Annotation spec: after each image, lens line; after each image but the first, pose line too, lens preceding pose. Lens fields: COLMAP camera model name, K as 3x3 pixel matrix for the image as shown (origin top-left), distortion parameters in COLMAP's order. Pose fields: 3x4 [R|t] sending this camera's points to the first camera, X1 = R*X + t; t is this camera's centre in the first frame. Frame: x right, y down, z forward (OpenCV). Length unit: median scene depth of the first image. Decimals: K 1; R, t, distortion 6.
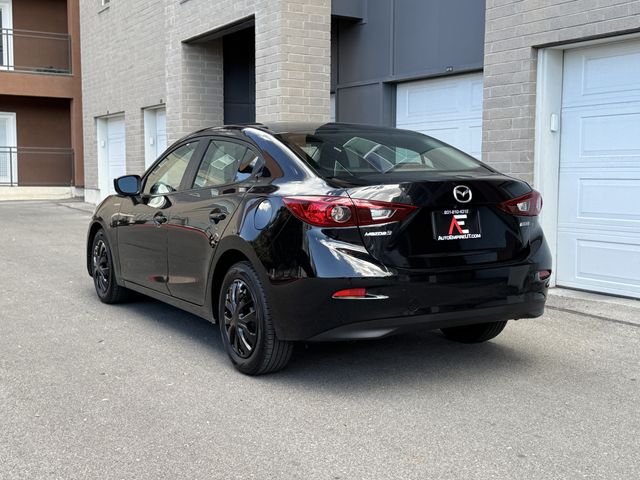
lens RADIAL K [[839.5, 0, 307.3], [0, 839.5, 240.0], [0, 0, 1]] dist [0.204982, -0.461498]
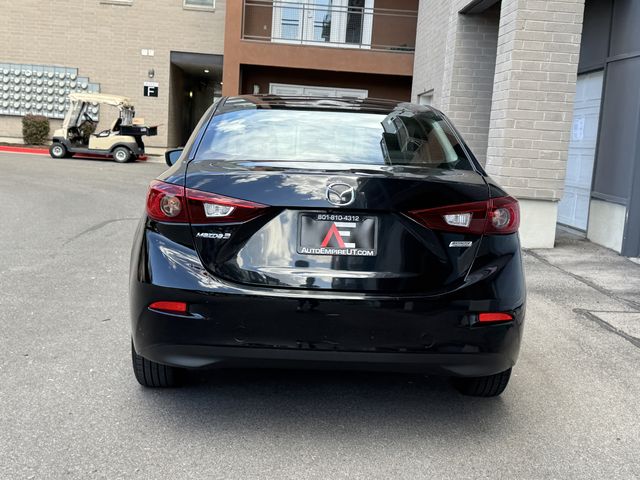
lens RADIAL K [[838.9, 0, 320.0], [0, 838.9, 240.0], [0, 0, 1]] dist [0.242155, -0.627677]
pose [[0.886226, 0.105055, -0.451184, 0.482270], [-0.095286, 0.994460, 0.044390, -0.043593], [0.453347, 0.003652, 0.891327, 0.322078]]
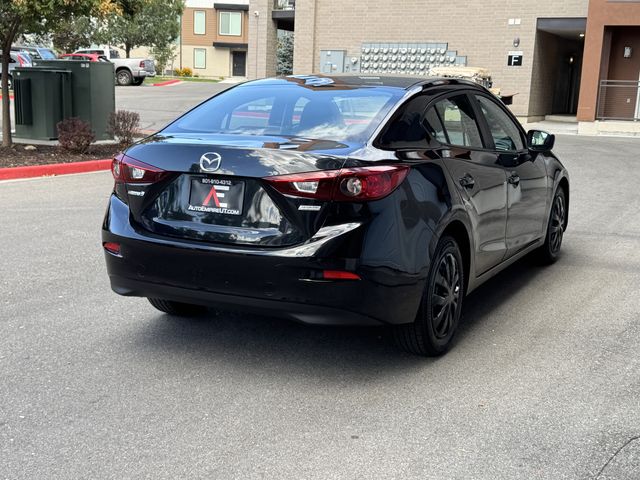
lens RADIAL K [[839.5, 0, 307.3], [0, 839.5, 240.0], [0, 0, 1]] dist [0.204982, -0.461498]
pose [[0.537854, 0.166040, -0.826525, 0.943423], [-0.101031, 0.986042, 0.132340, -0.096905], [0.836962, 0.012326, 0.547122, 0.574791]]
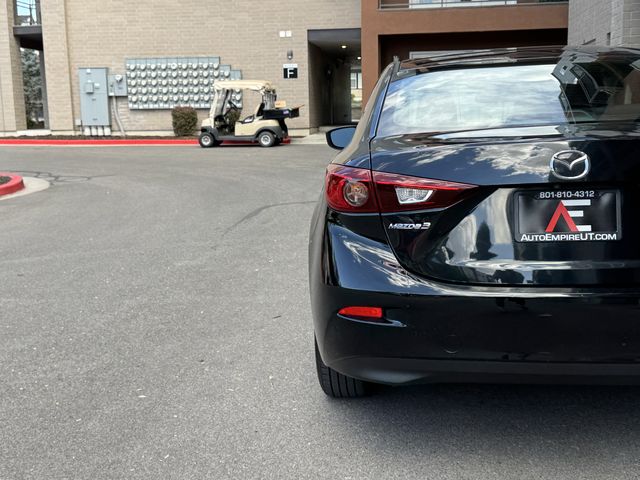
lens RADIAL K [[839.5, 0, 307.3], [0, 839.5, 240.0], [0, 0, 1]] dist [0.204982, -0.461498]
pose [[0.795491, 0.072465, -0.601617, 0.380792], [-0.026287, 0.996016, 0.085213, -0.046099], [0.605395, -0.051971, 0.794227, 0.400745]]
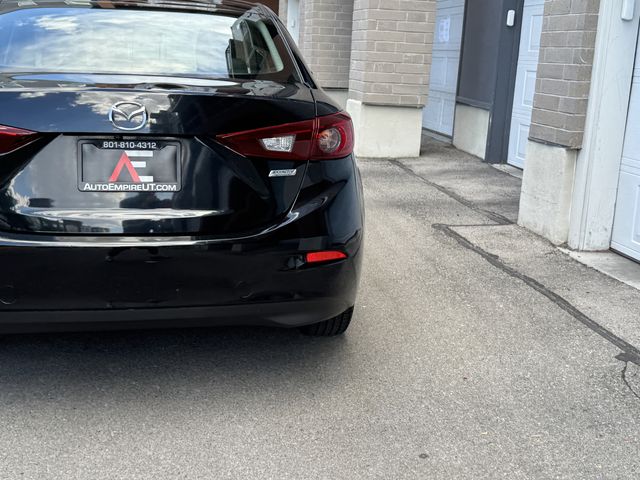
lens RADIAL K [[841.8, 0, 320.0], [0, 841.8, 240.0], [0, 0, 1]] dist [0.107632, -0.049853]
pose [[0.941587, 0.115660, -0.316287, 0.485606], [-0.072888, 0.986904, 0.143904, -0.061102], [0.328789, -0.112445, 0.937686, 0.457566]]
